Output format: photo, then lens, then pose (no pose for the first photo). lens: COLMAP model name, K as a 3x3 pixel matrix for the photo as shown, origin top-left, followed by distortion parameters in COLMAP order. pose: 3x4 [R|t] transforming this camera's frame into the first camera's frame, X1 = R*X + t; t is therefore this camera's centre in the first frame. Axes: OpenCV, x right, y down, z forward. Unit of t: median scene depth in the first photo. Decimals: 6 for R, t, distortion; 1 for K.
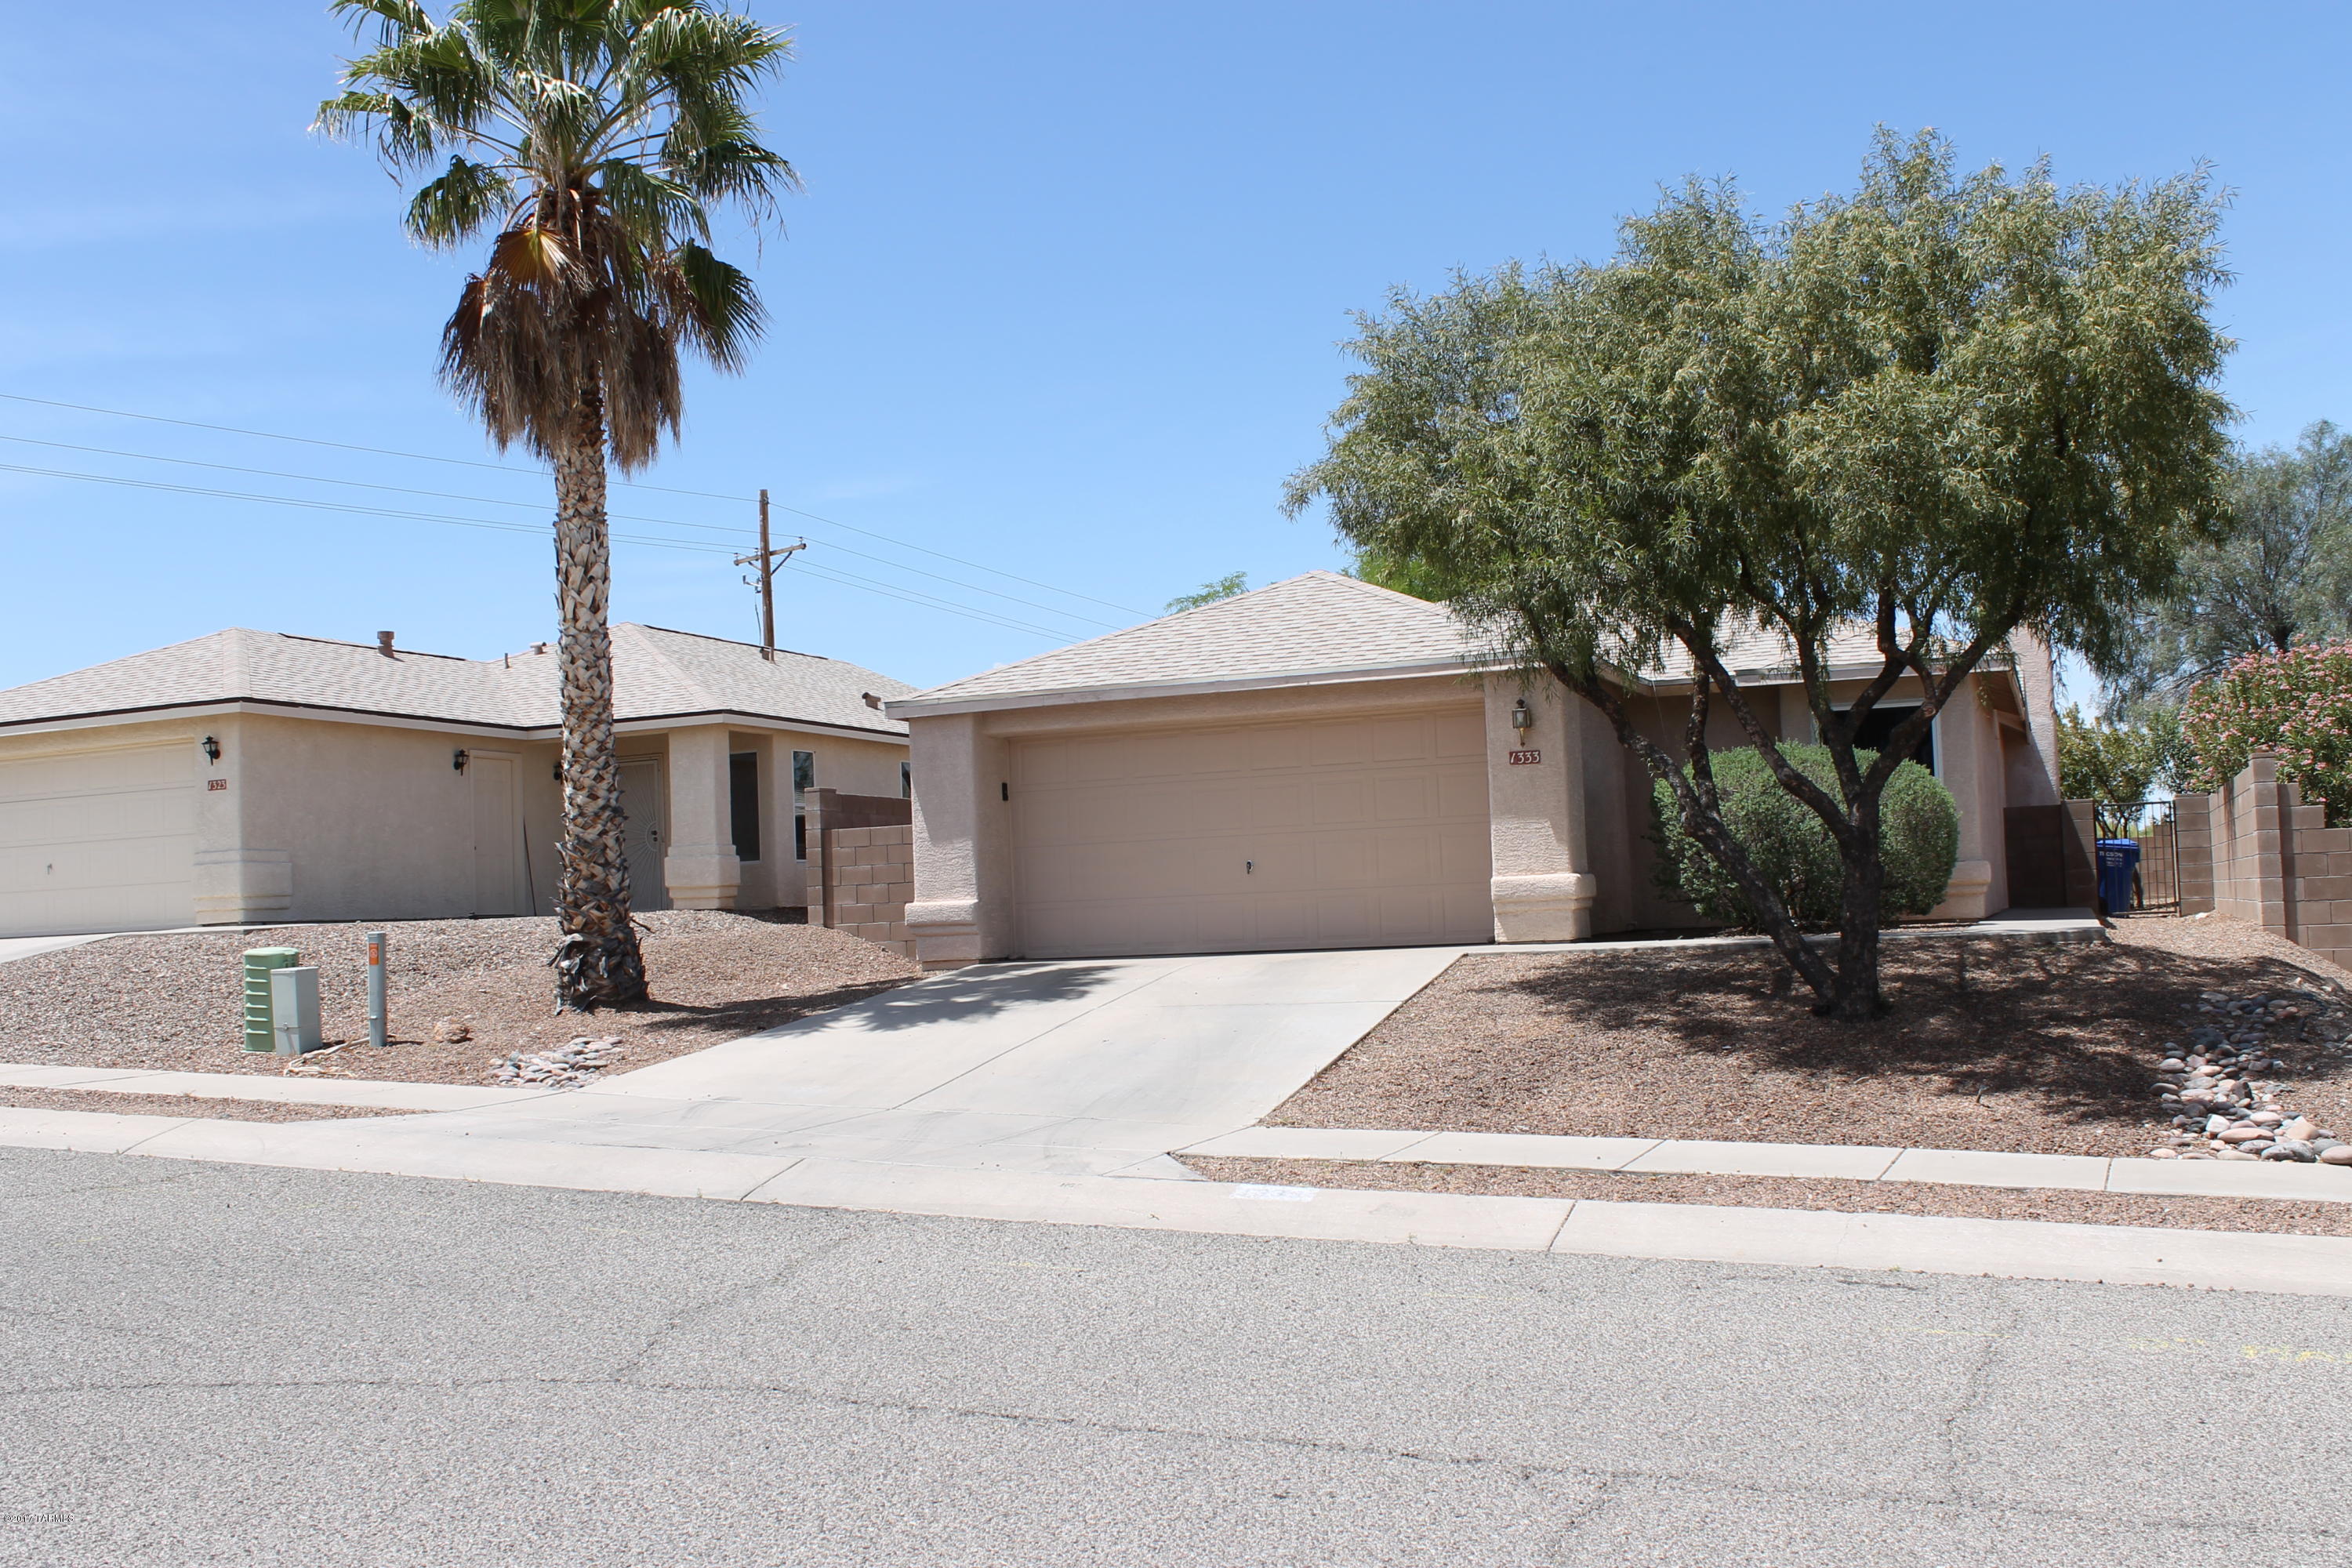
lens RADIAL K [[2207.1, 0, 1176.0], [0, 2207.1, 784.0], [0, 0, 1]] dist [-0.052331, -0.000875]
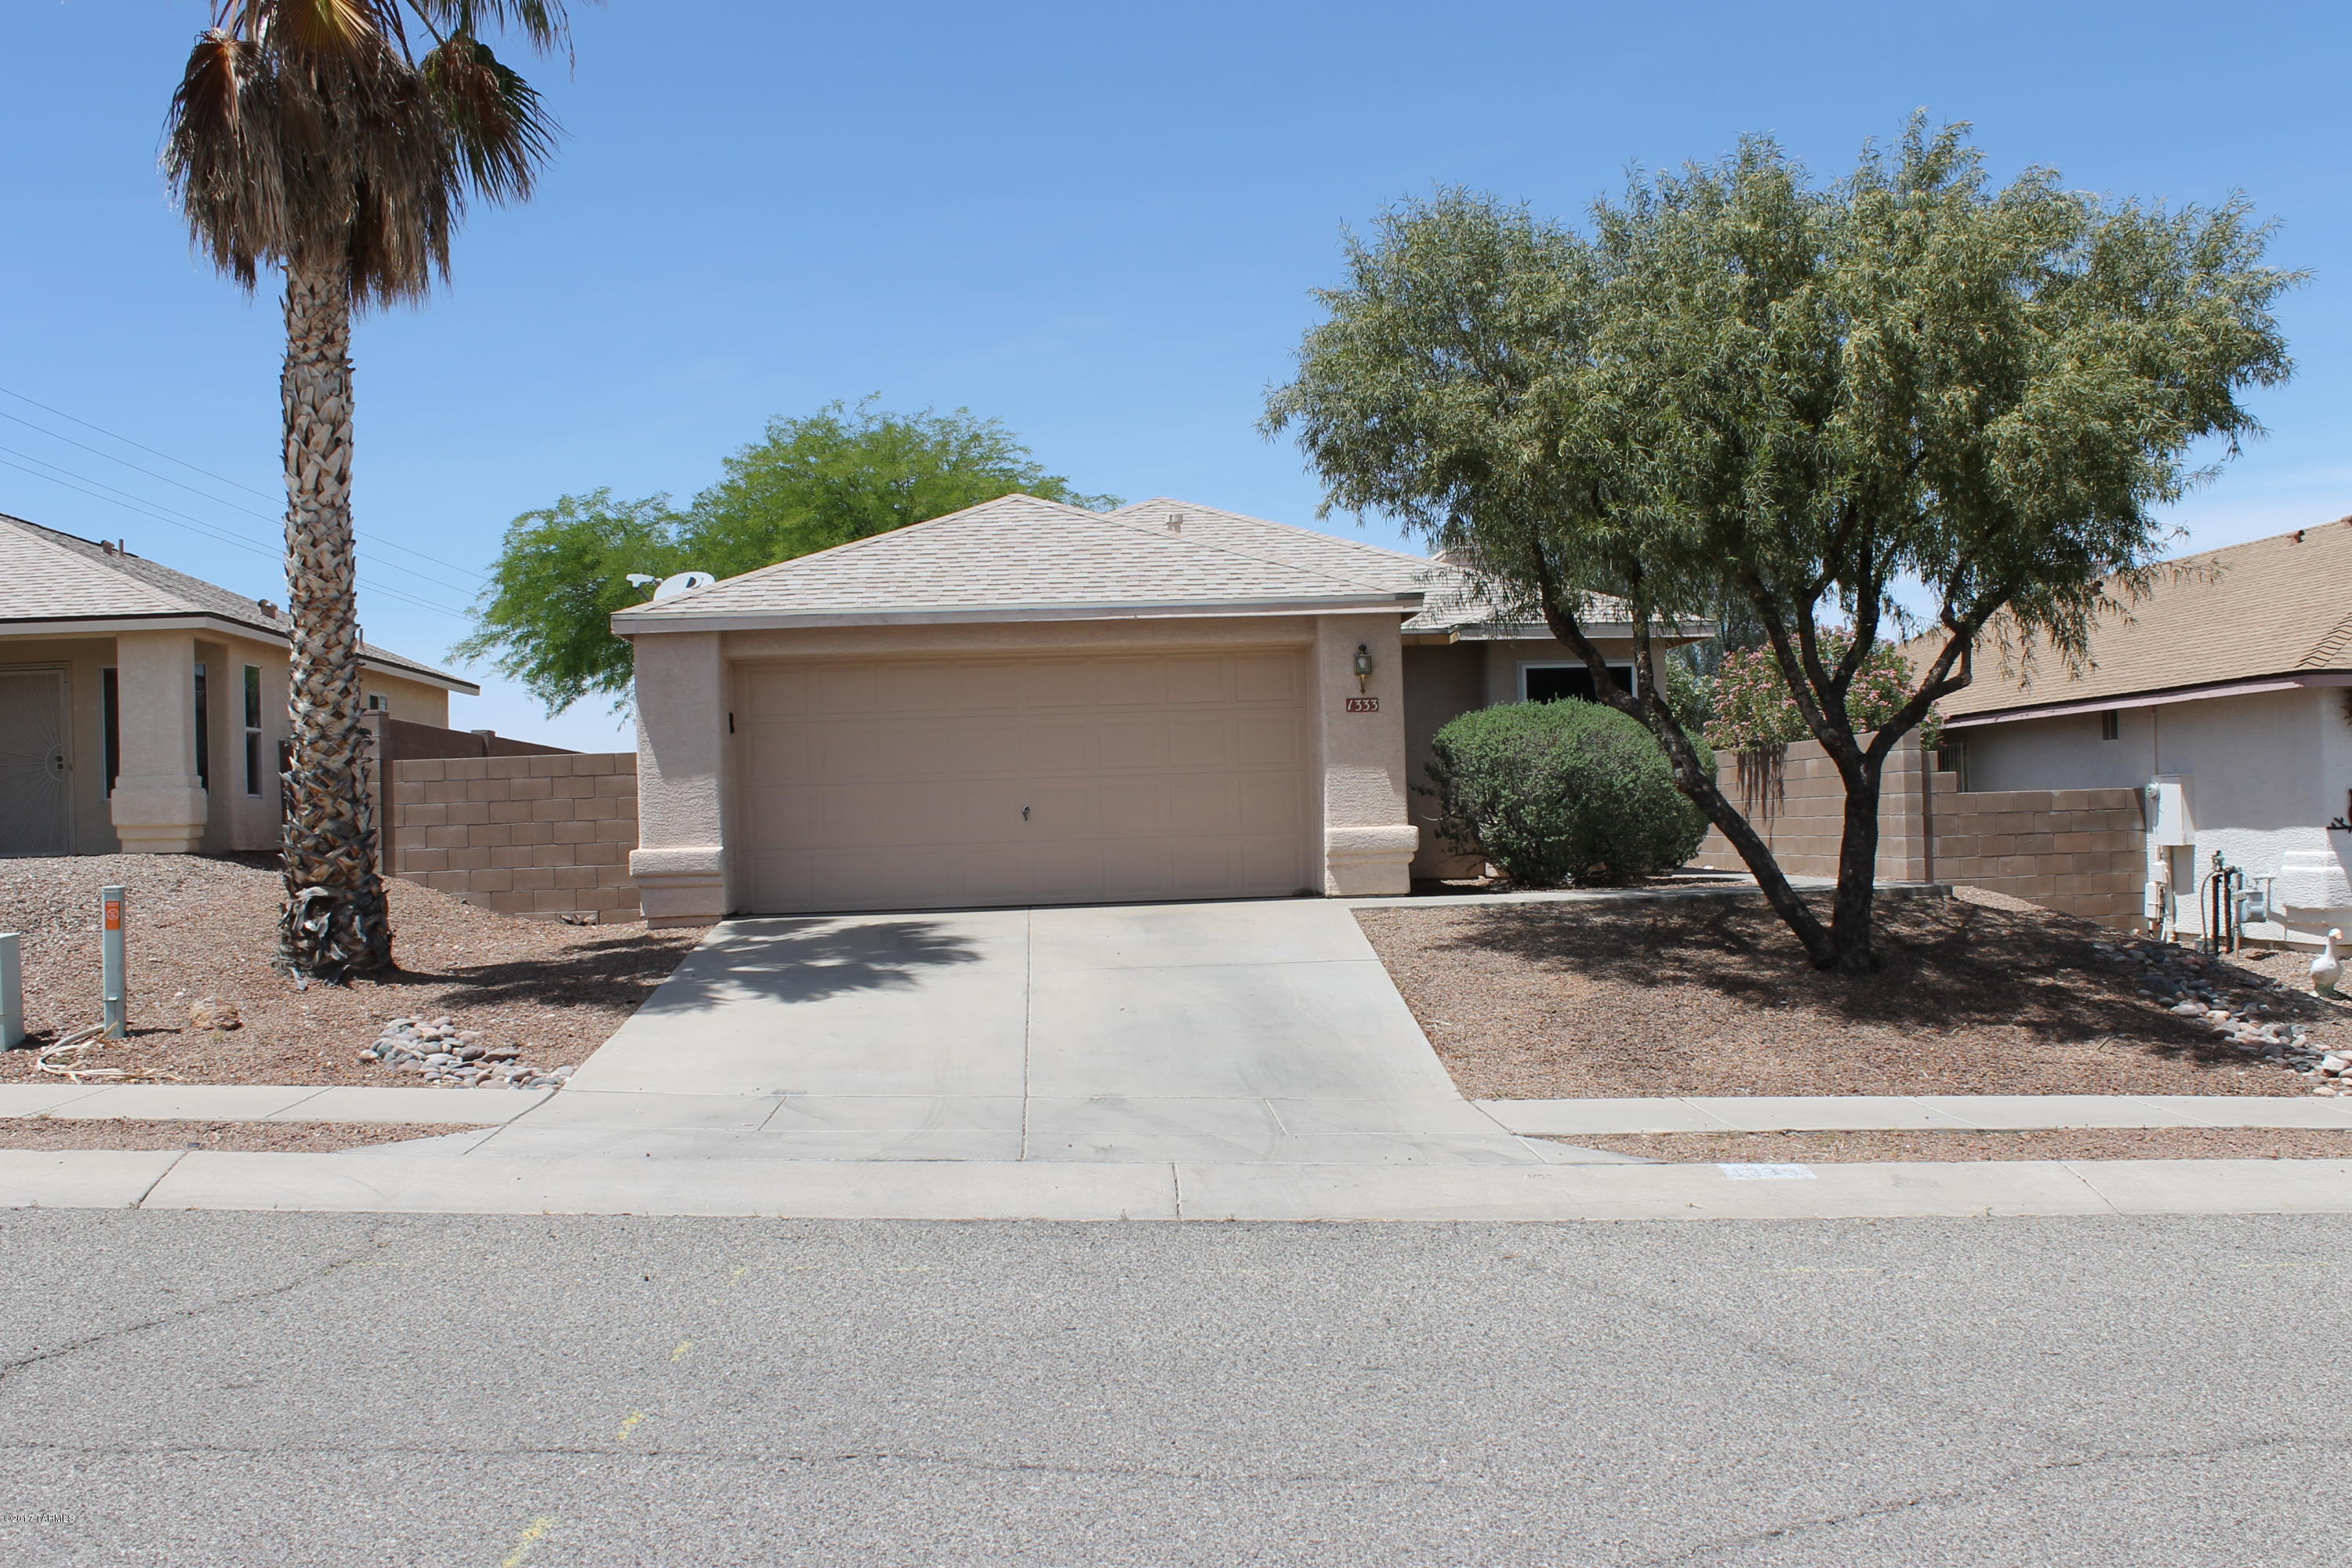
lens RADIAL K [[2207.1, 0, 1176.0], [0, 2207.1, 784.0], [0, 0, 1]] dist [-0.052331, -0.000875]
pose [[0.910417, 0.019037, 0.413254, -0.315673], [-0.029577, 0.999380, 0.019120, 0.006554], [-0.412634, -0.029630, 0.910415, 0.150952]]
